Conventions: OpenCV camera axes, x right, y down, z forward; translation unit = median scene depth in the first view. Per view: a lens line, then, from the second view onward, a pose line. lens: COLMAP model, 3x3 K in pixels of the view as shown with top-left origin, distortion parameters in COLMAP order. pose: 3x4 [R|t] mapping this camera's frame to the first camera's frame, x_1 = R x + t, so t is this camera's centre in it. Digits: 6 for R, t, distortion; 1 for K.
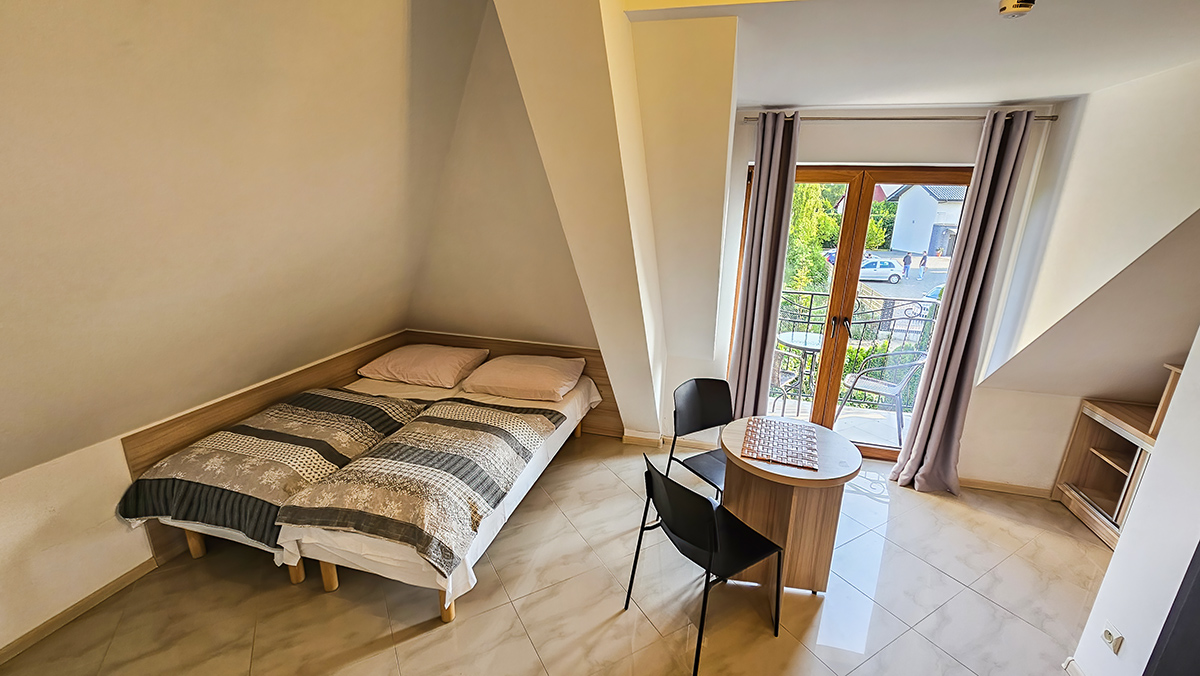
lens RADIAL K [[493.1, 0, 605.4], [0, 493.1, 341.0], [0, 0, 1]] dist [-0.000727, 0.000043]
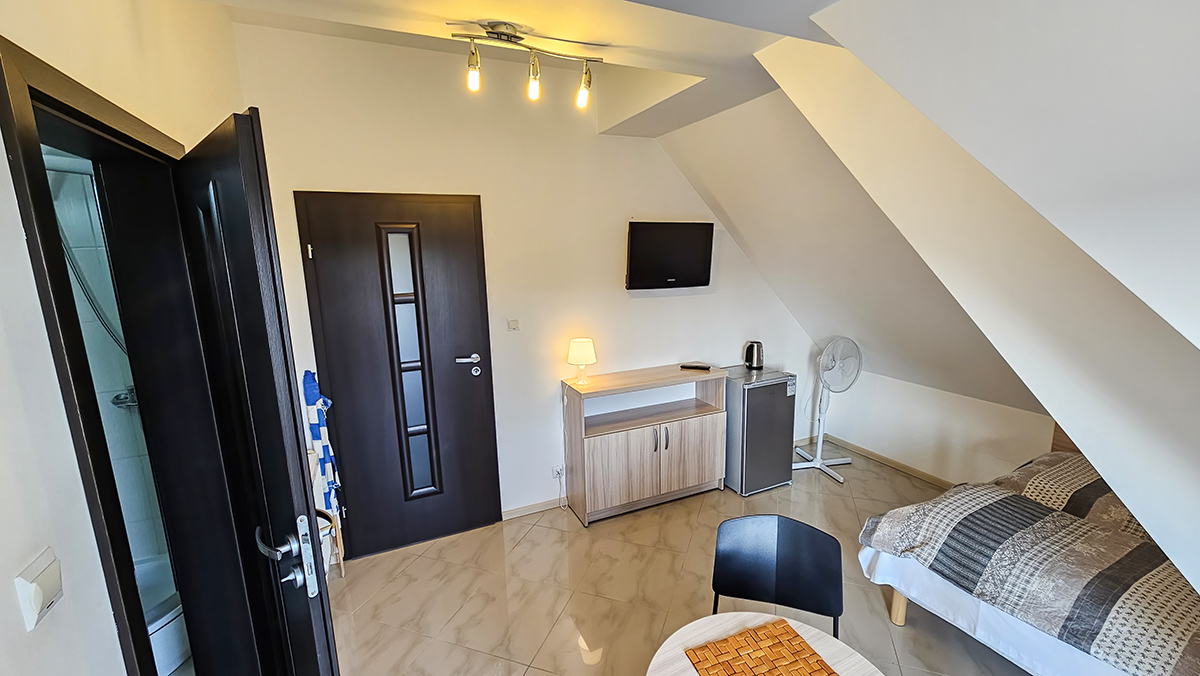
lens RADIAL K [[493.1, 0, 605.4], [0, 493.1, 341.0], [0, 0, 1]] dist [-0.000727, 0.000043]
pose [[-0.761137, 0.109183, -0.639336, 0.692986], [-0.180320, 0.911246, 0.370291, -0.246334], [0.623021, 0.397128, -0.673895, 0.955831]]
